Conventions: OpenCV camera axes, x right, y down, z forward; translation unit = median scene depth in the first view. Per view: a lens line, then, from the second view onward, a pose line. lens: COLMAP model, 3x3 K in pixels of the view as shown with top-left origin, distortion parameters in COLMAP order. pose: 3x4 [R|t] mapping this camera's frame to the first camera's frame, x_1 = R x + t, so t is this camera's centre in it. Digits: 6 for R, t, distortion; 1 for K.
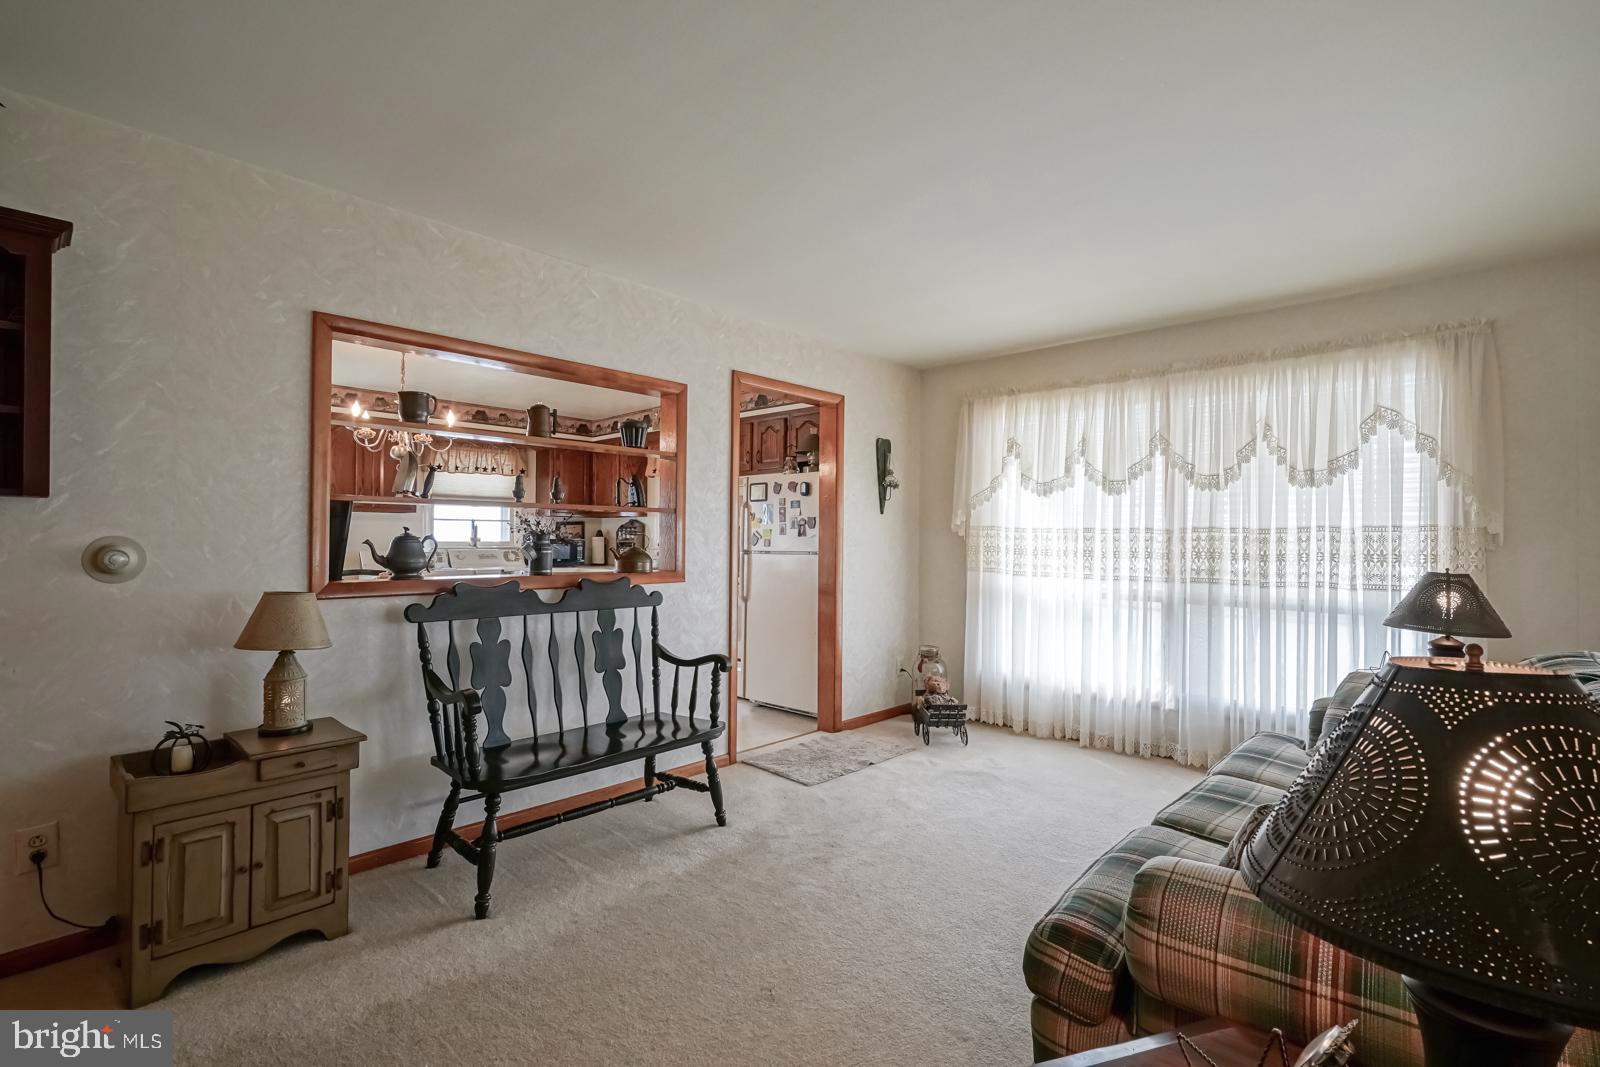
lens RADIAL K [[732.7, 0, 804.5], [0, 732.7, 527.1], [0, 0, 1]] dist [-0.001642, 0.000287]
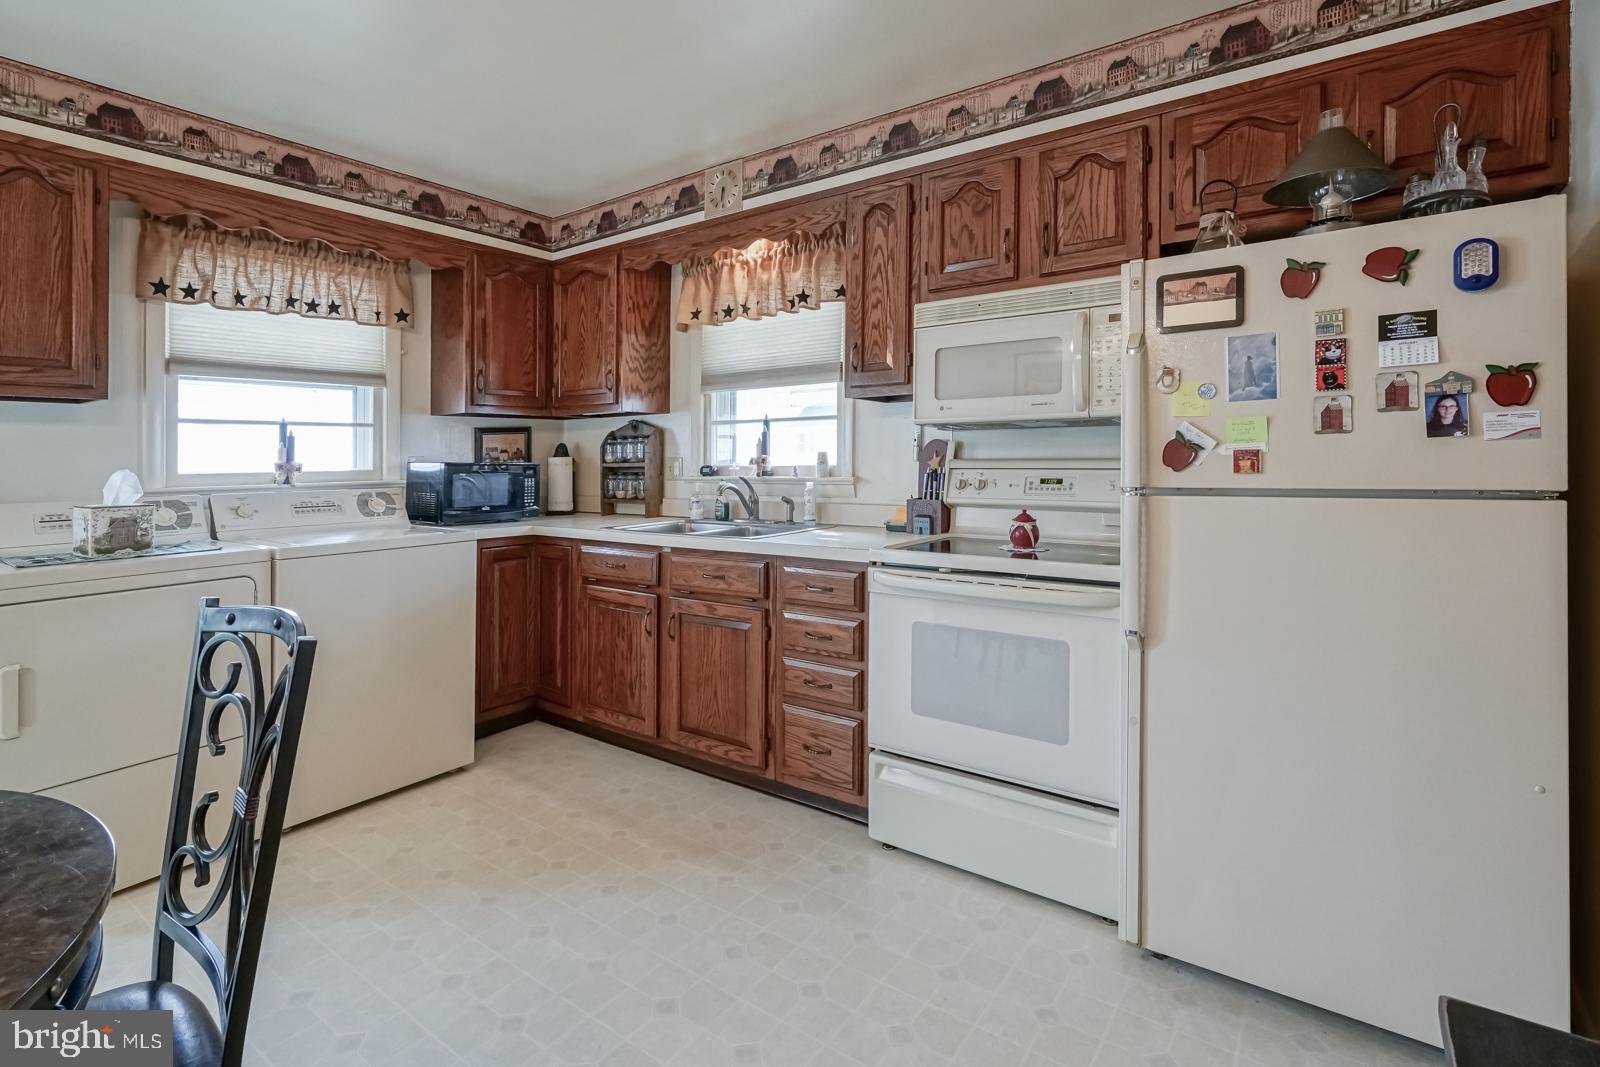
lens RADIAL K [[769.7, 0, 793.7], [0, 769.7, 433.7], [0, 0, 1]] dist [-0.001586, 0.000122]
pose [[0.993917, -0.013722, 0.109274, -0.203957], [0.015447, 0.999769, -0.014956, 0.008720], [-0.109043, 0.016553, 0.993899, 0.518932]]
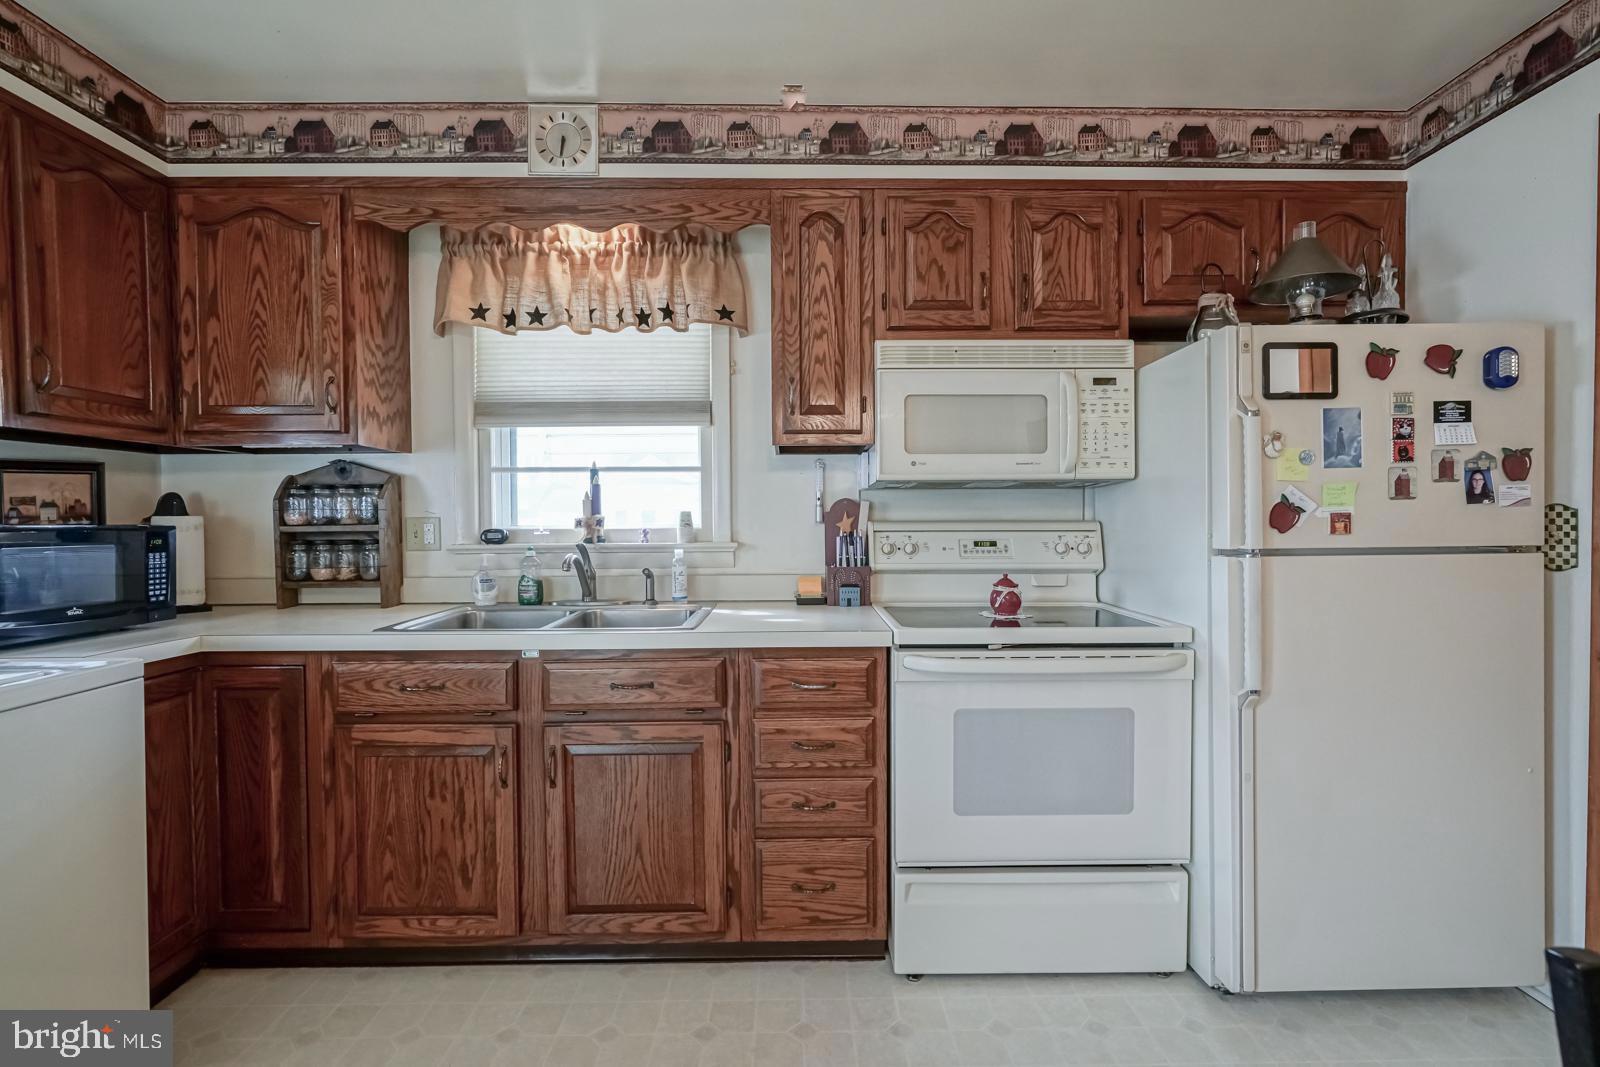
lens RADIAL K [[732.7, 0, 804.5], [0, 732.7, 527.1], [0, 0, 1]] dist [-0.001642, 0.000287]
pose [[0.723946, -0.020322, 0.689558, -0.340897], [-0.000801, 0.999541, 0.030299, 0.009750], [-0.689856, -0.022487, 0.723597, 0.684783]]
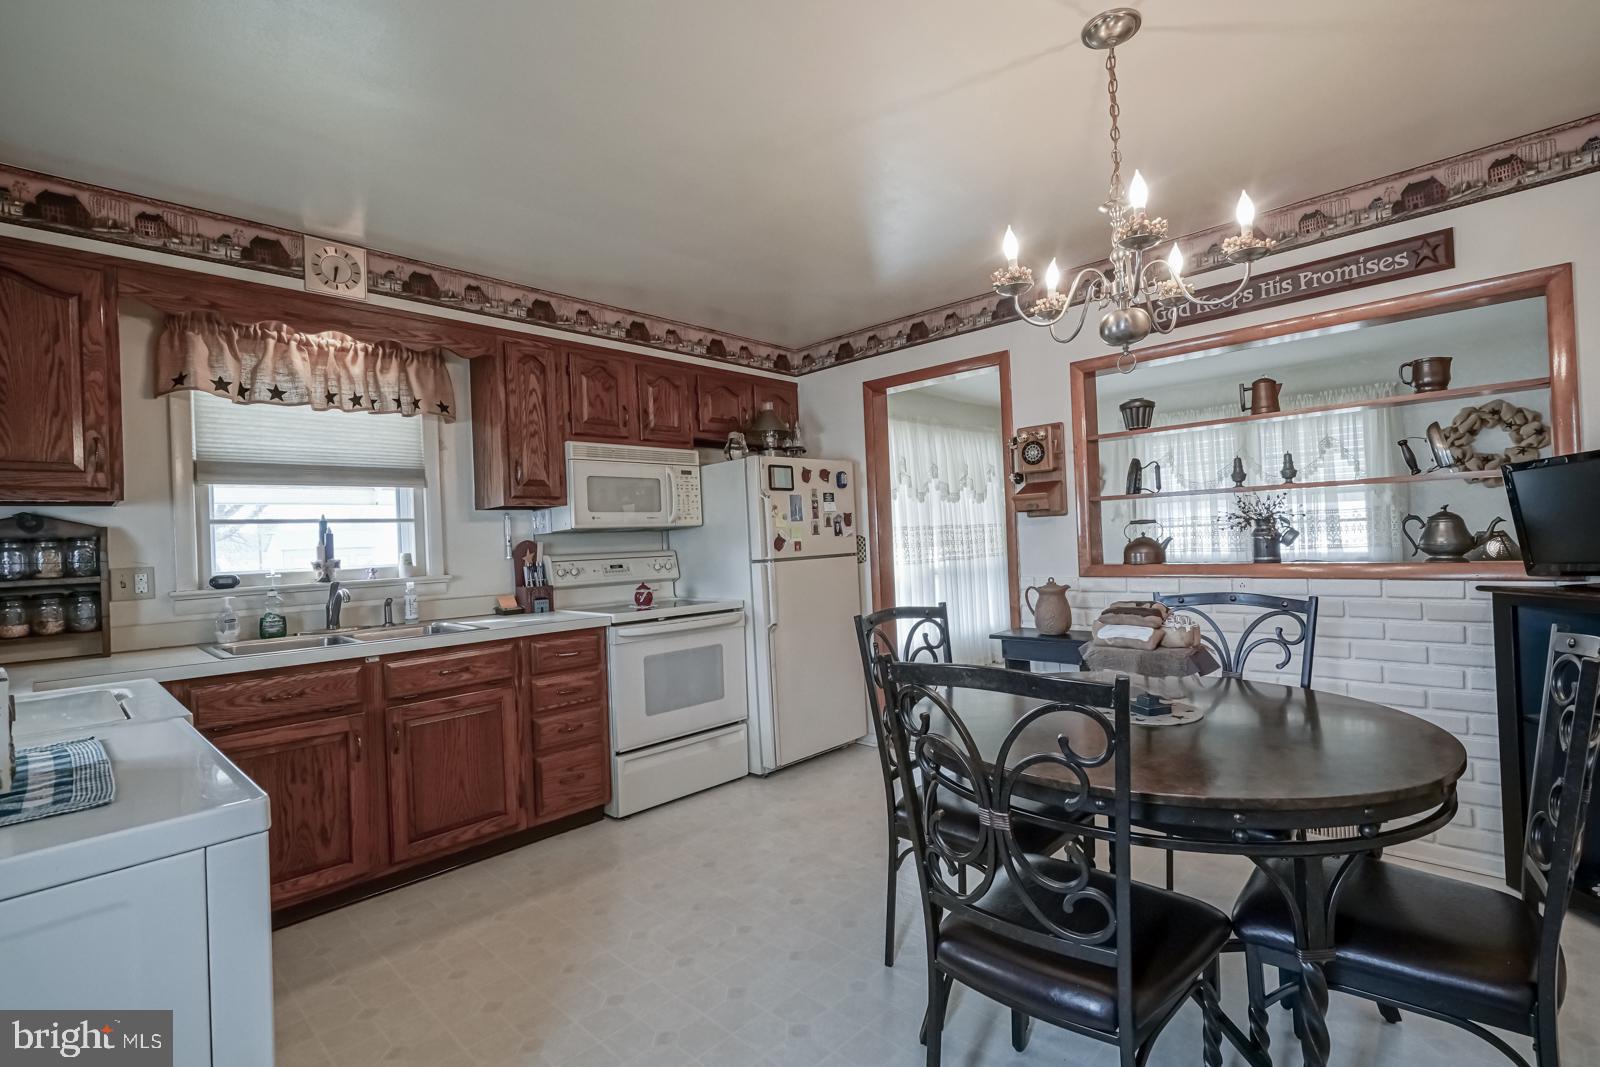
lens RADIAL K [[735.5, 0, 804.0], [0, 735.5, 501.6], [0, 0, 1]] dist [0.000343, 0.000299]
pose [[0.017853, 0.044602, 0.998845, -0.599377], [0.024255, 0.998691, -0.045029, 0.007426], [-0.999546, 0.025031, 0.016748, 0.723803]]
